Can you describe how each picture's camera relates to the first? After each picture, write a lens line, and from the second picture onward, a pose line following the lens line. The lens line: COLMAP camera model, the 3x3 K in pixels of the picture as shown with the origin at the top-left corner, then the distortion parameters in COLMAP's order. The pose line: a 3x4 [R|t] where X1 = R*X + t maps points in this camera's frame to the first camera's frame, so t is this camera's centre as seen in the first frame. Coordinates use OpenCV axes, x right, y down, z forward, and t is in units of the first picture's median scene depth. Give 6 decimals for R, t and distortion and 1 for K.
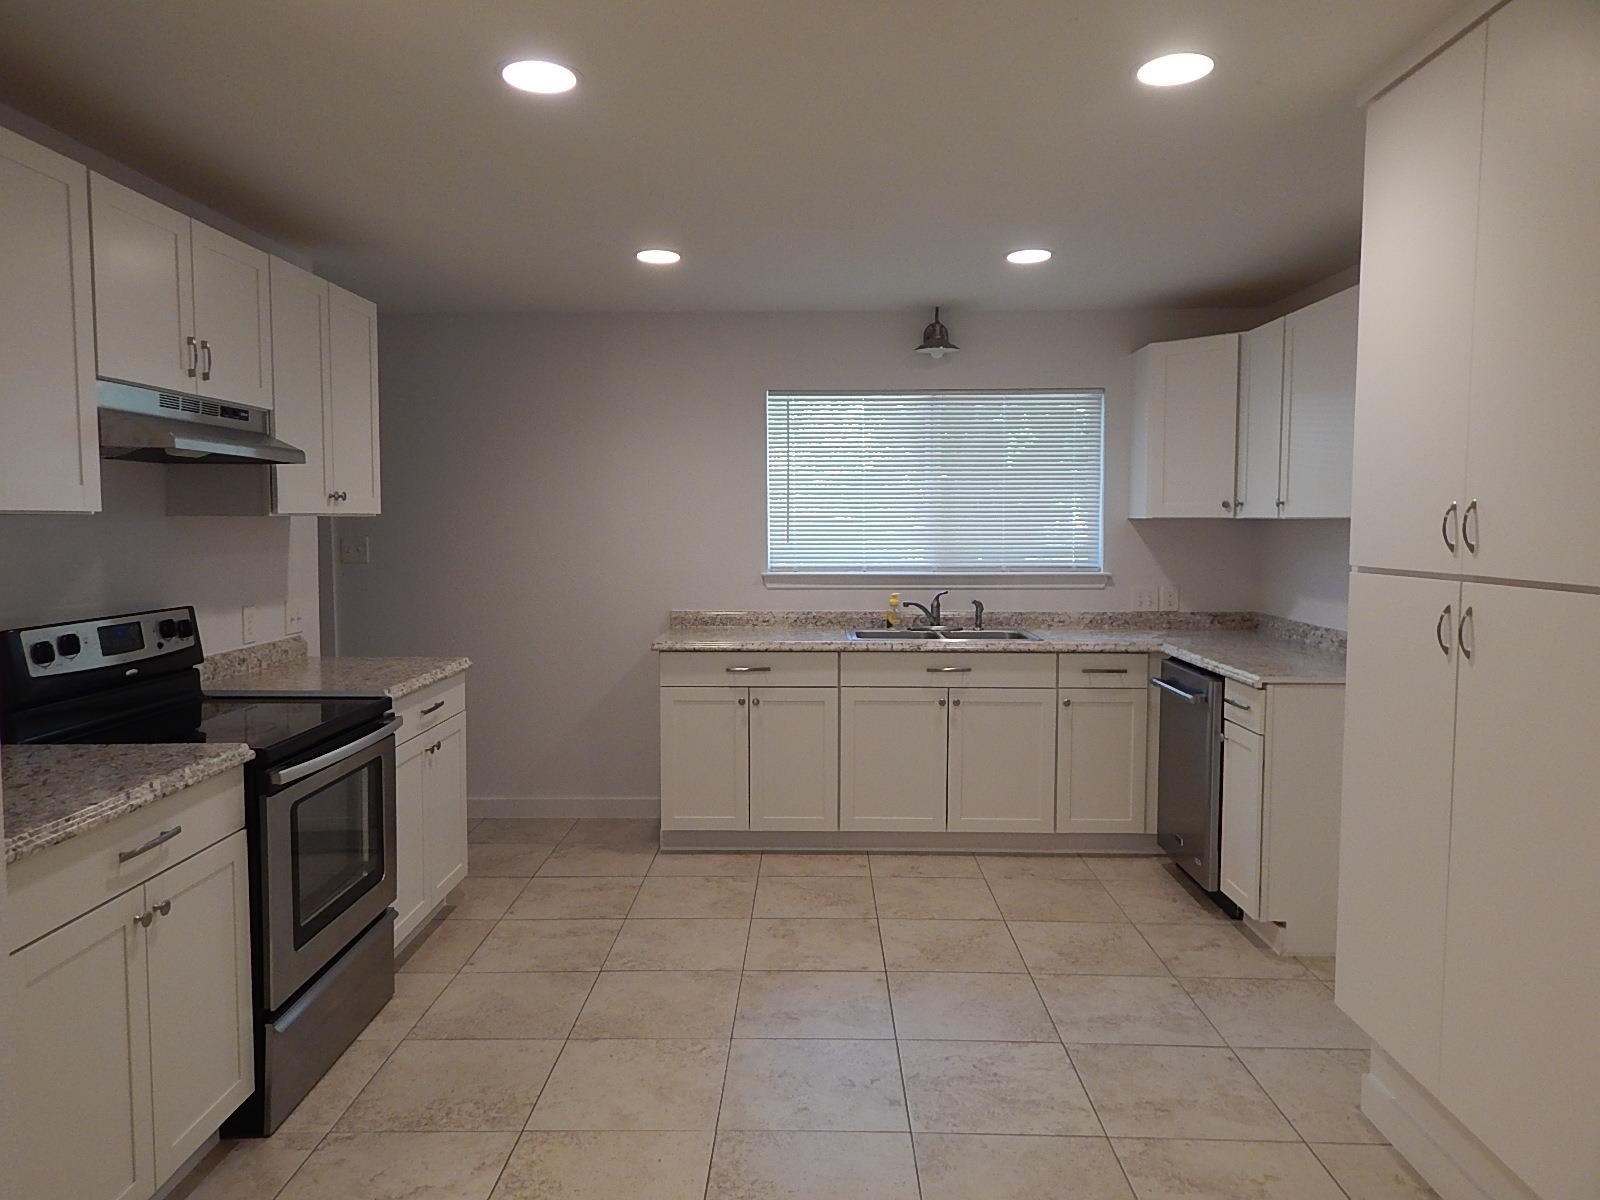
lens RADIAL K [[1083.4, 0, 787.1], [0, 1083.4, 585.7], [0, 0, 1]] dist [0.003663, -0.003057]
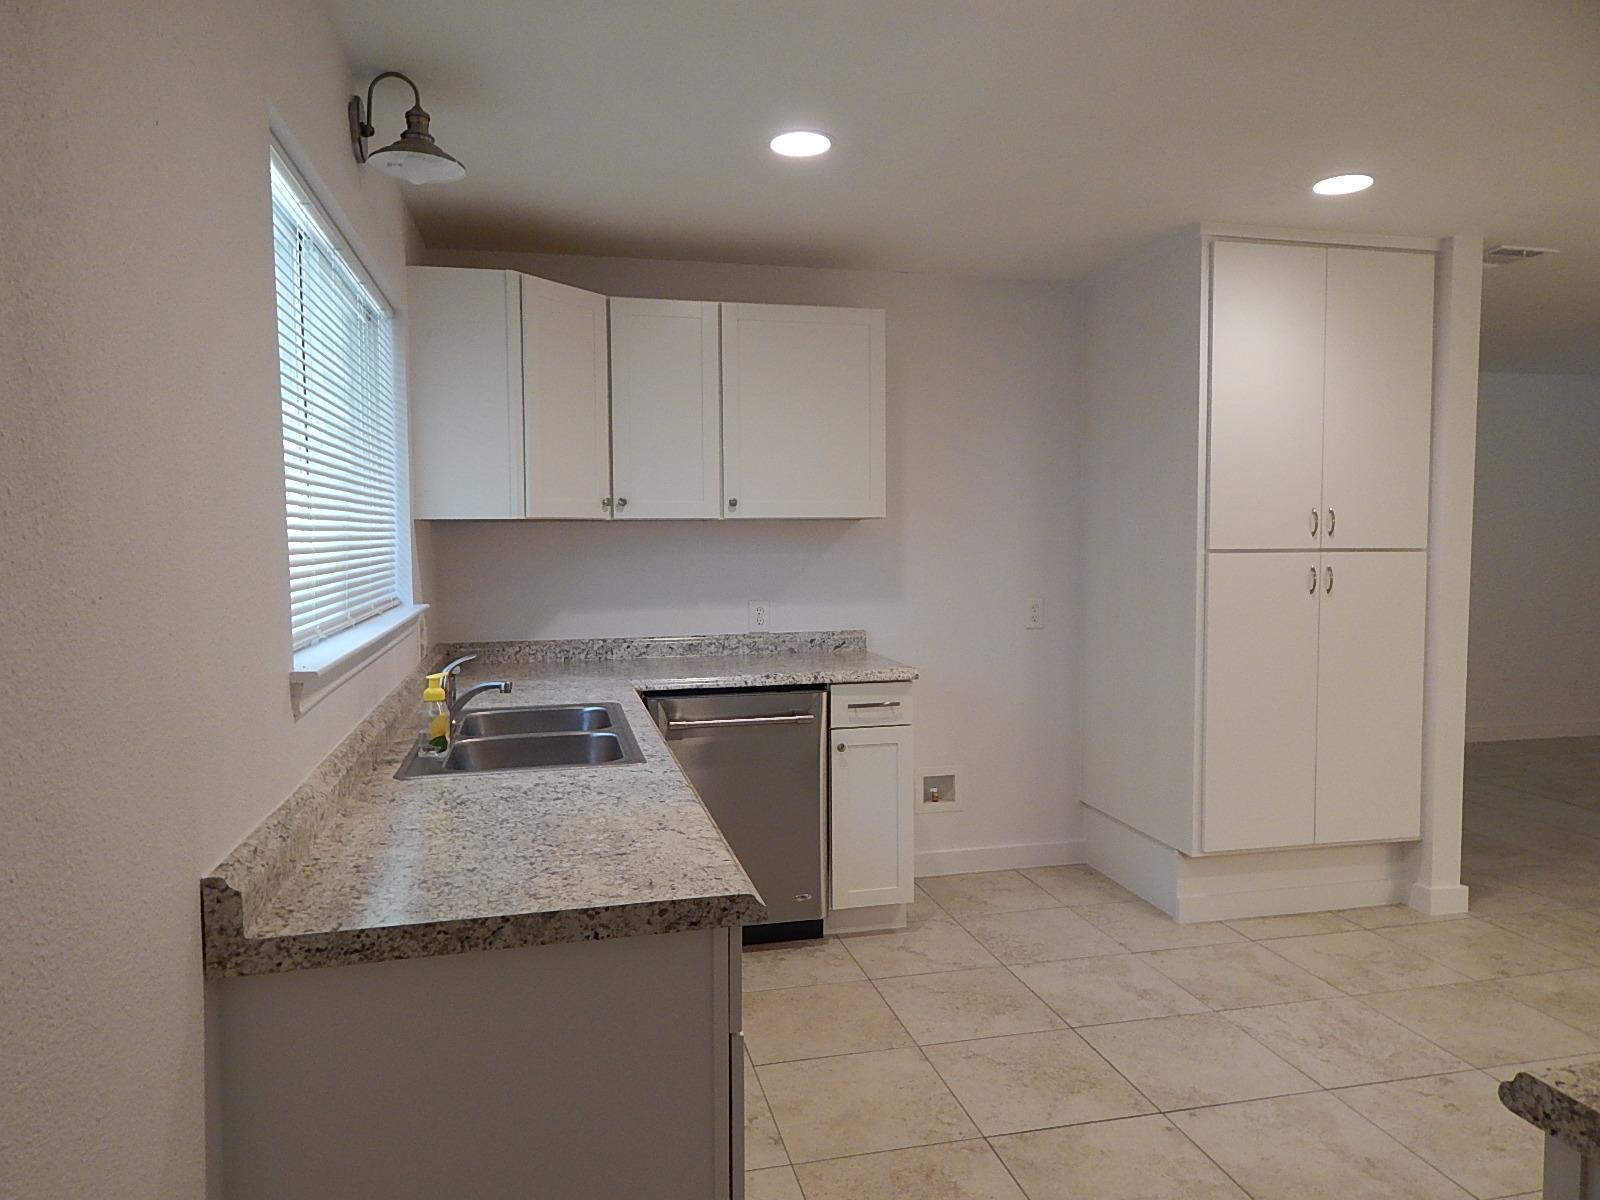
lens RADIAL K [[1083.4, 0, 787.1], [0, 1083.4, 585.7], [0, 0, 1]] dist [0.003663, -0.003057]
pose [[-0.247507, -0.055597, 0.967290, -0.624001], [0.062283, 0.995374, 0.073148, -0.093221], [-0.966882, 0.078350, -0.242900, 1.578646]]
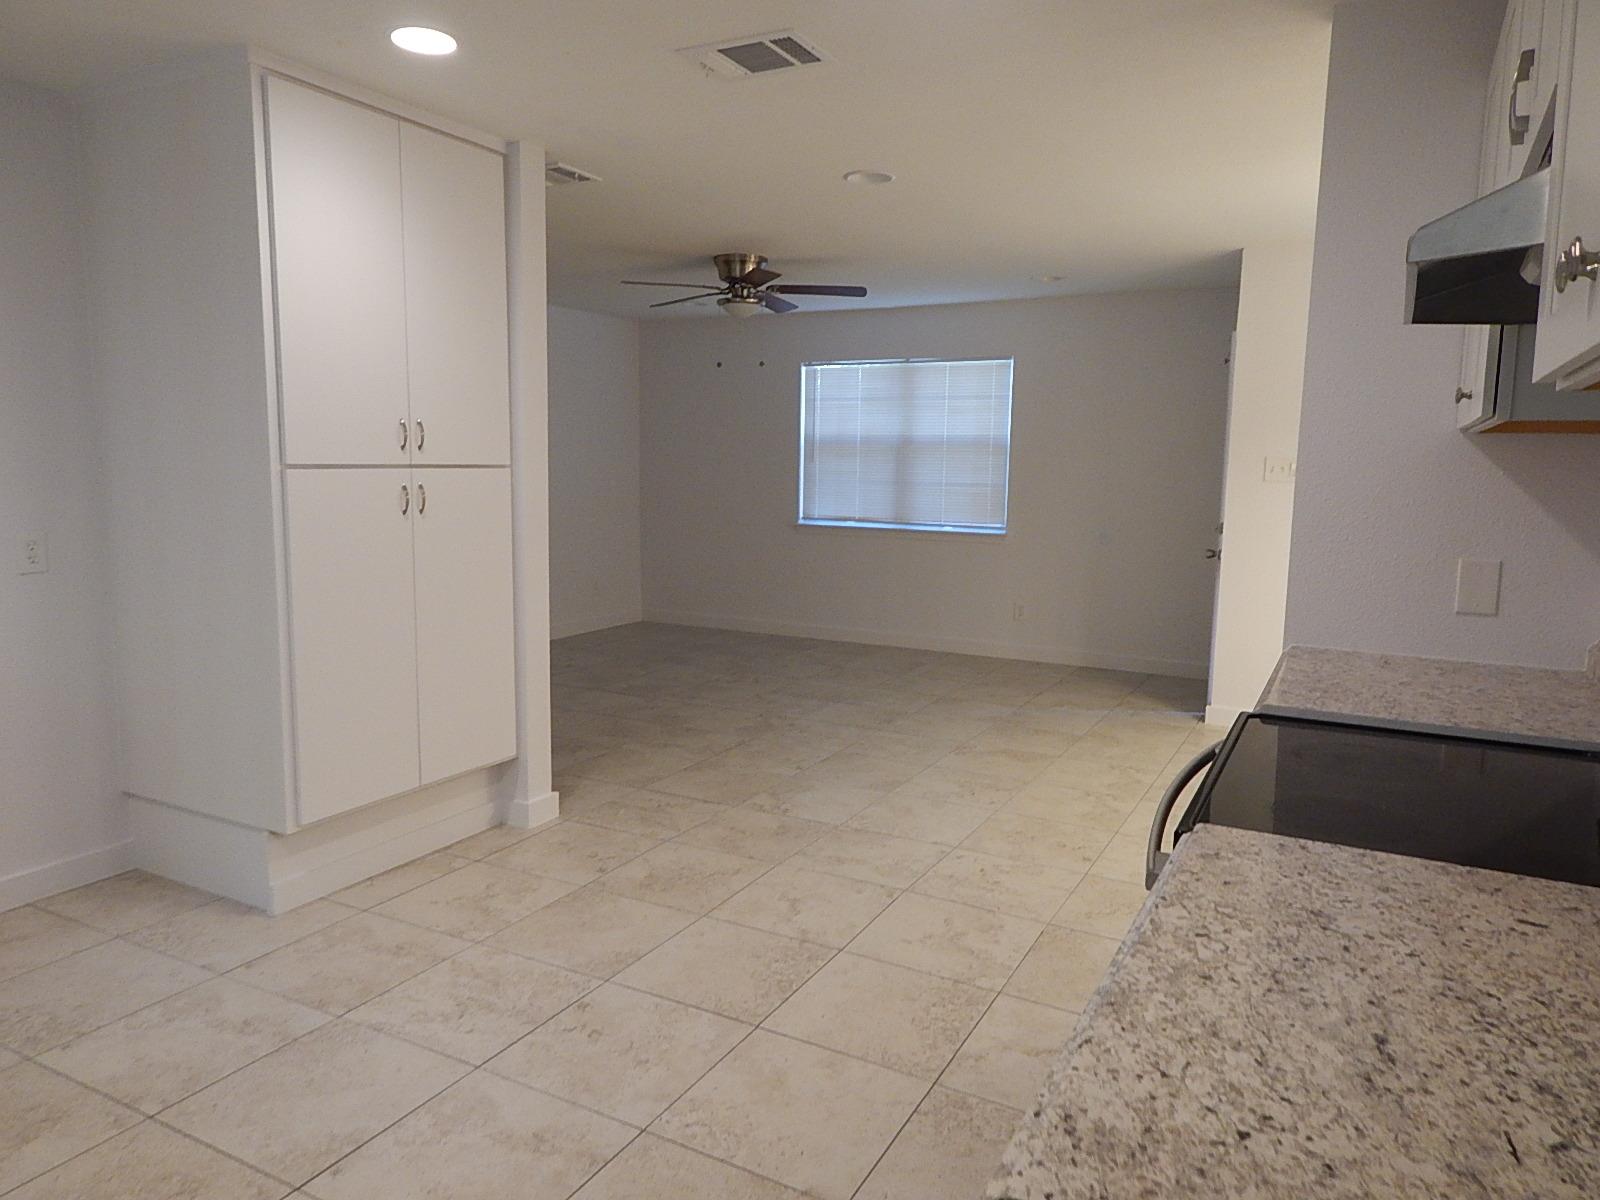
lens RADIAL K [[1077.7, 0, 797.1], [0, 1077.7, 581.0], [0, 0, 1]] dist [0.041539, -0.028570]
pose [[-0.891221, -0.068821, 0.448317, -0.441477], [0.011616, 0.984634, 0.174243, -0.078564], [-0.453420, 0.160497, -0.876727, 1.505912]]
